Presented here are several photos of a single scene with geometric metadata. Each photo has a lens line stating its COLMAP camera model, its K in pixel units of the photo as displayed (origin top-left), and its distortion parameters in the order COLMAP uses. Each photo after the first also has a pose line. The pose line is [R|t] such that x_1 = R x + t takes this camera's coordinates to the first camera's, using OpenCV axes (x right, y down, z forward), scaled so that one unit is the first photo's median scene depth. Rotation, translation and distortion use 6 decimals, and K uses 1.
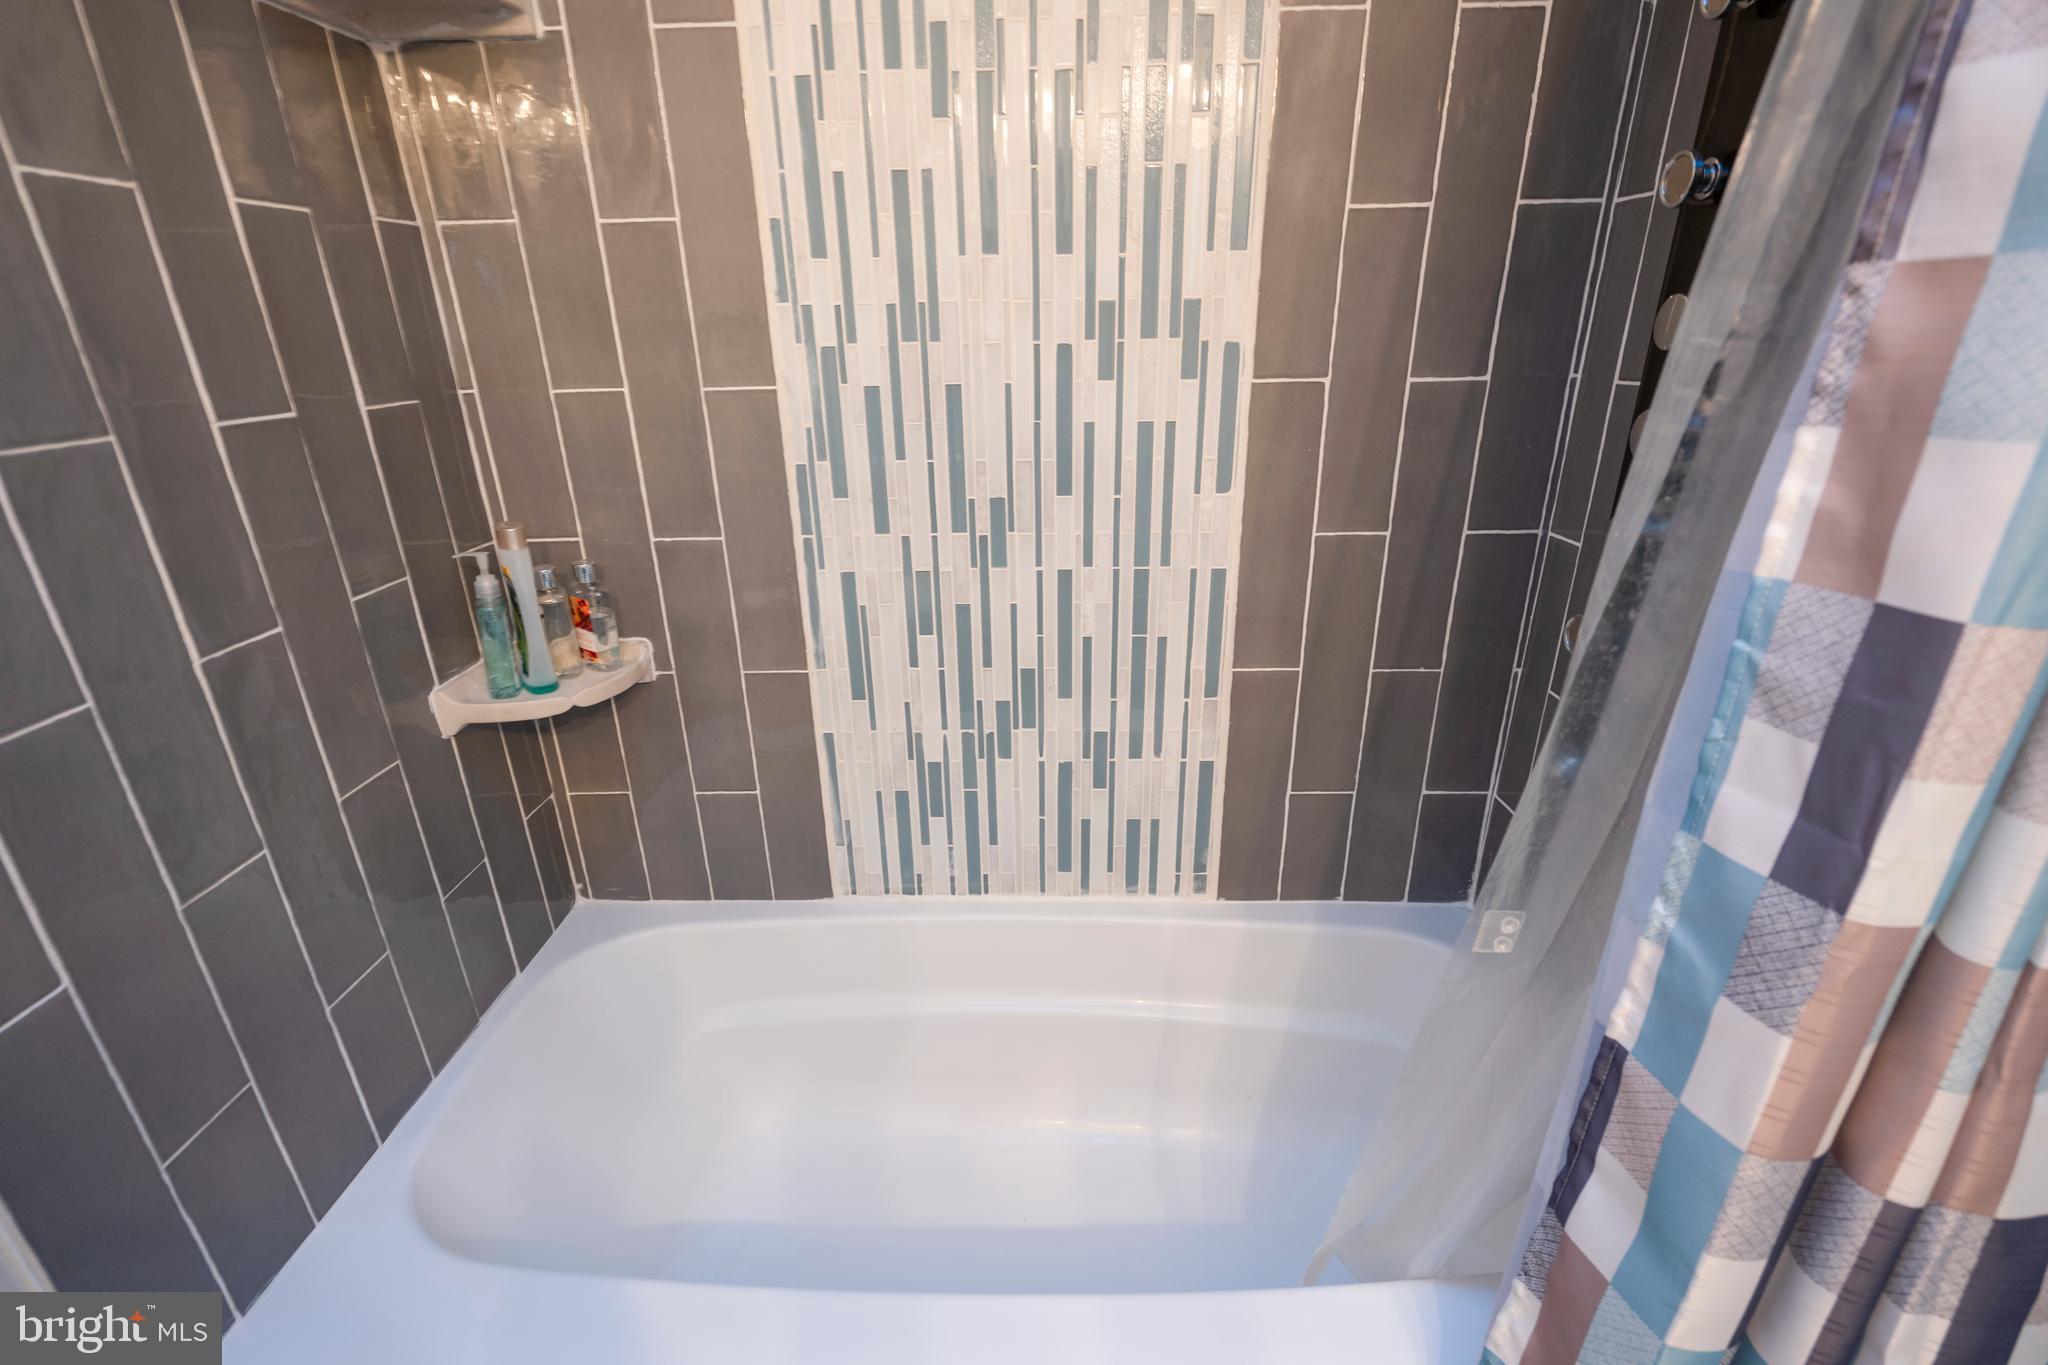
lens RADIAL K [[946.6, 0, 1022.6], [0, 946.6, 682.9], [0, 0, 1]] dist [-0.006268, 0.003633]
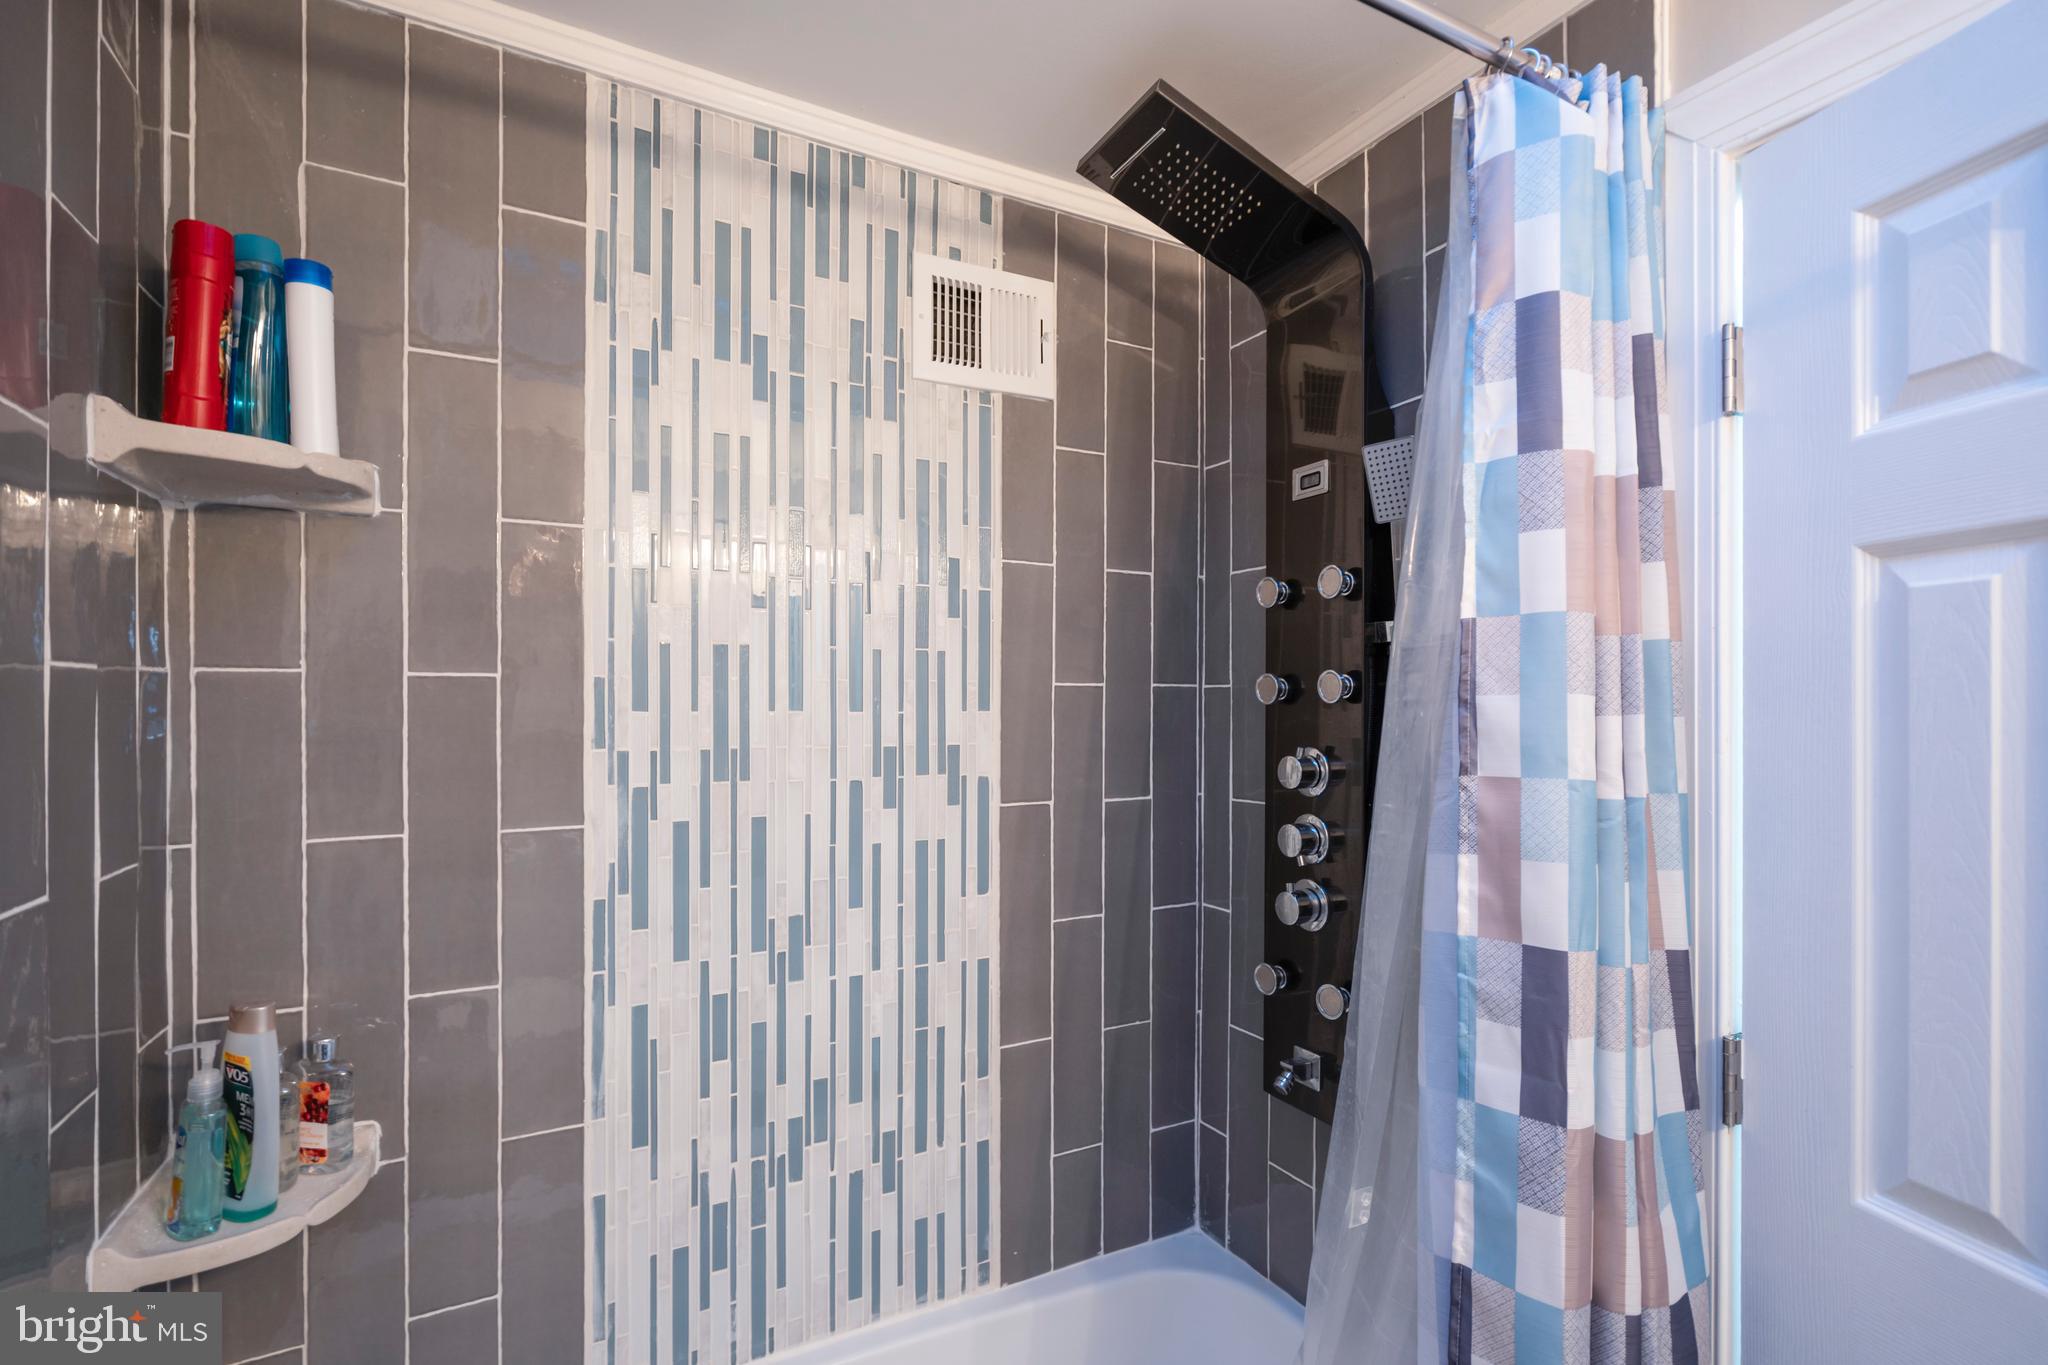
lens RADIAL K [[946.6, 0, 1018.6], [0, 946.6, 676.0], [0, 0, 1]] dist [-0.006268, 0.003633]
pose [[0.870921, 0.030761, 0.490459, -0.369752], [0.160389, 0.925594, -0.342858, -0.037974], [-0.464513, 0.377266, 0.801185, -0.104273]]
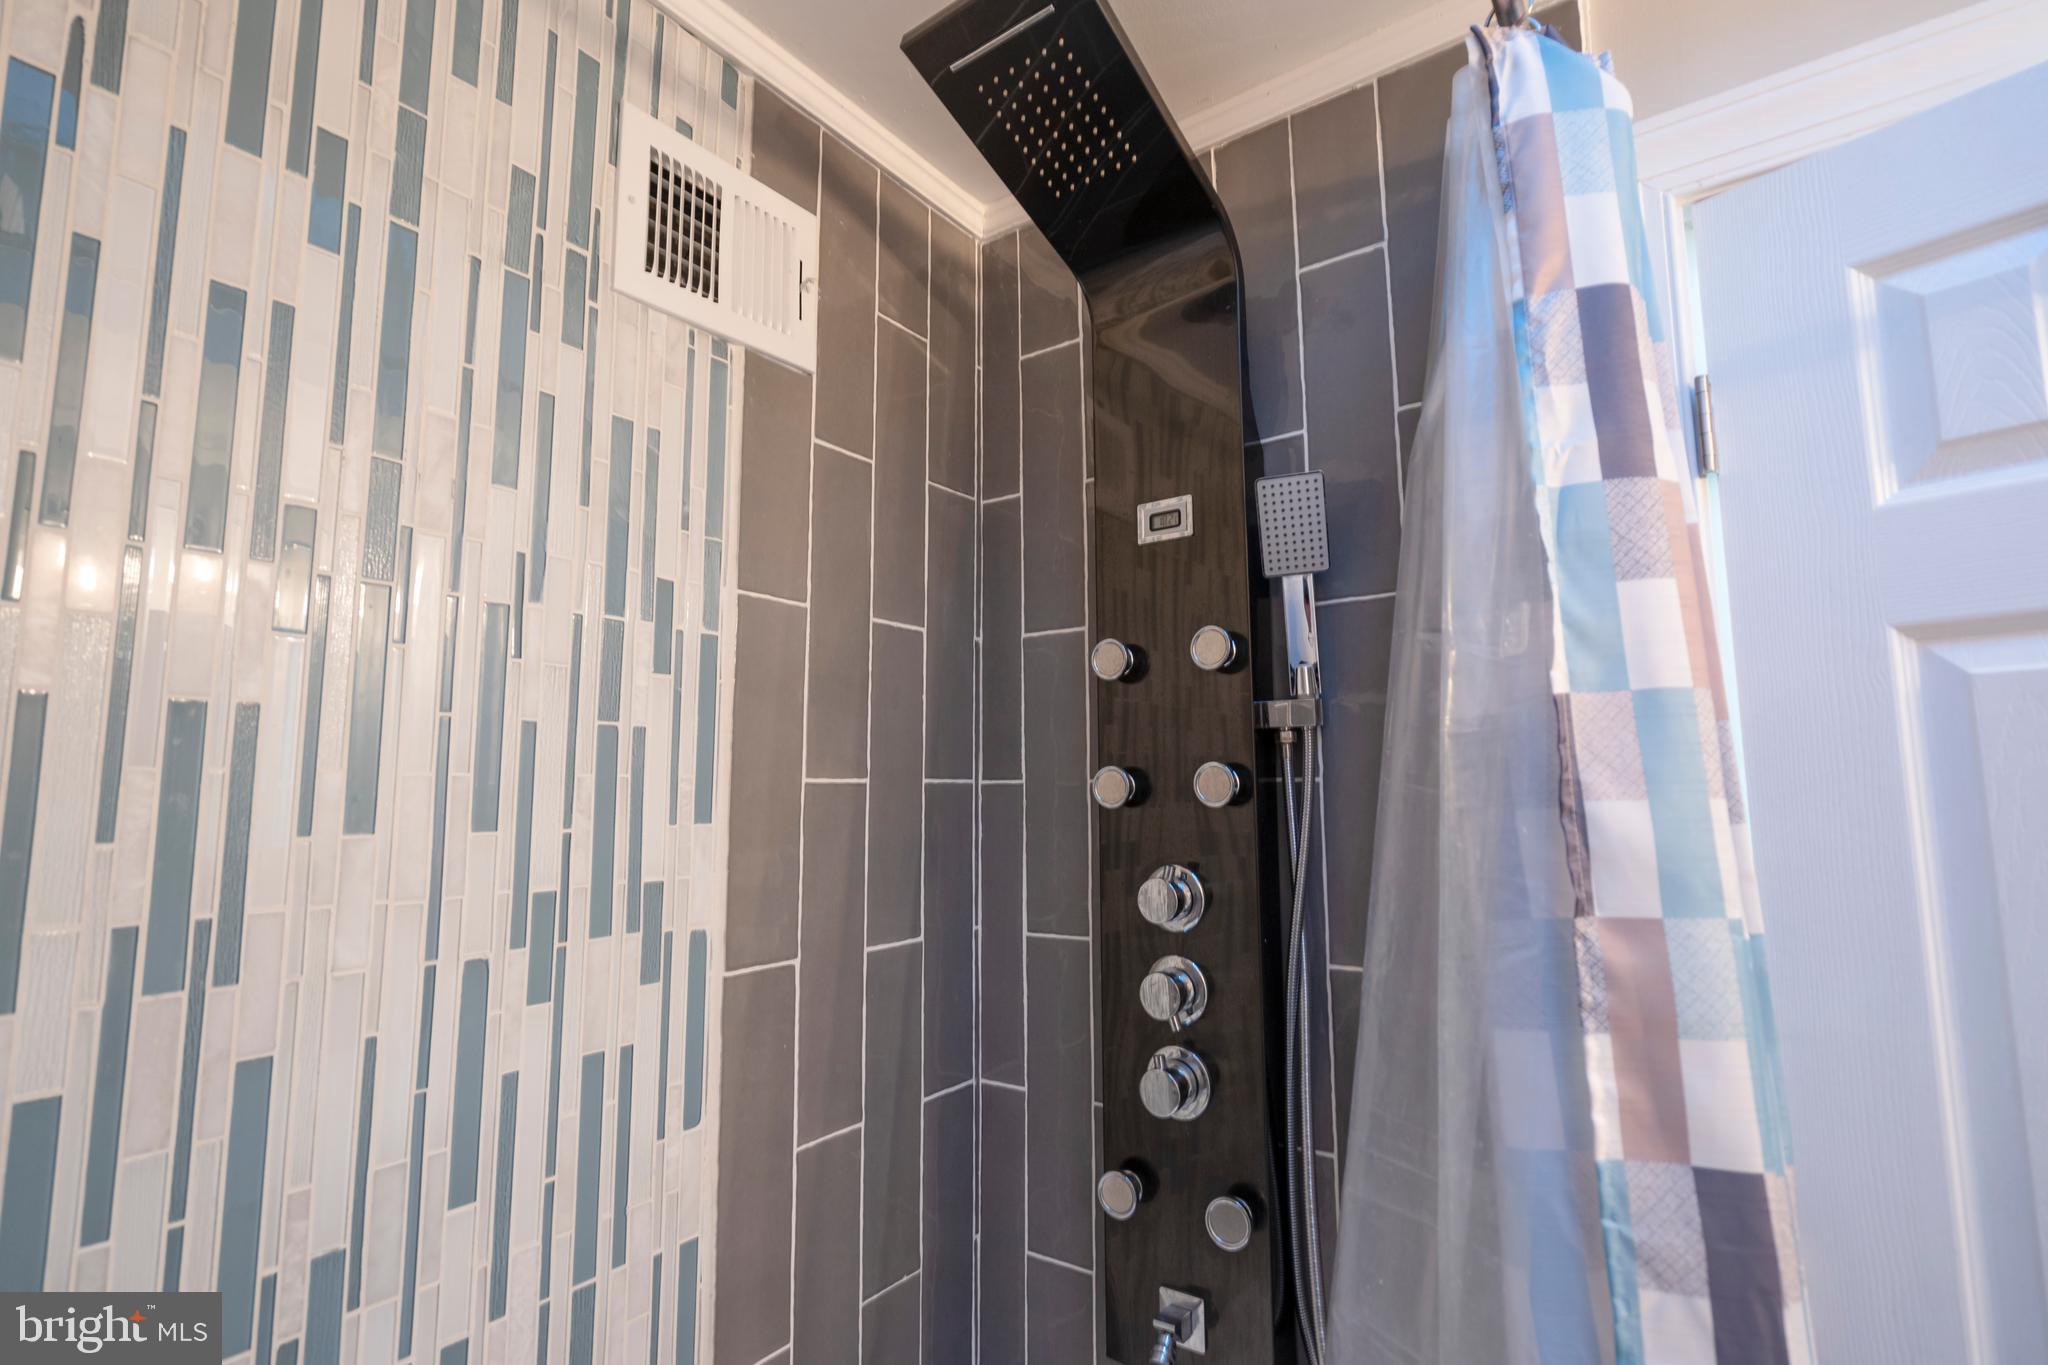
lens RADIAL K [[946.6, 0, 1016.5], [0, 946.6, 668.6], [0, 0, 1]] dist [-0.006268, 0.003633]
pose [[0.557728, 0.118192, 0.821566, -0.309282], [0.292407, 0.898377, -0.327745, -0.217584], [-0.776813, 0.423024, 0.466490, 0.323270]]
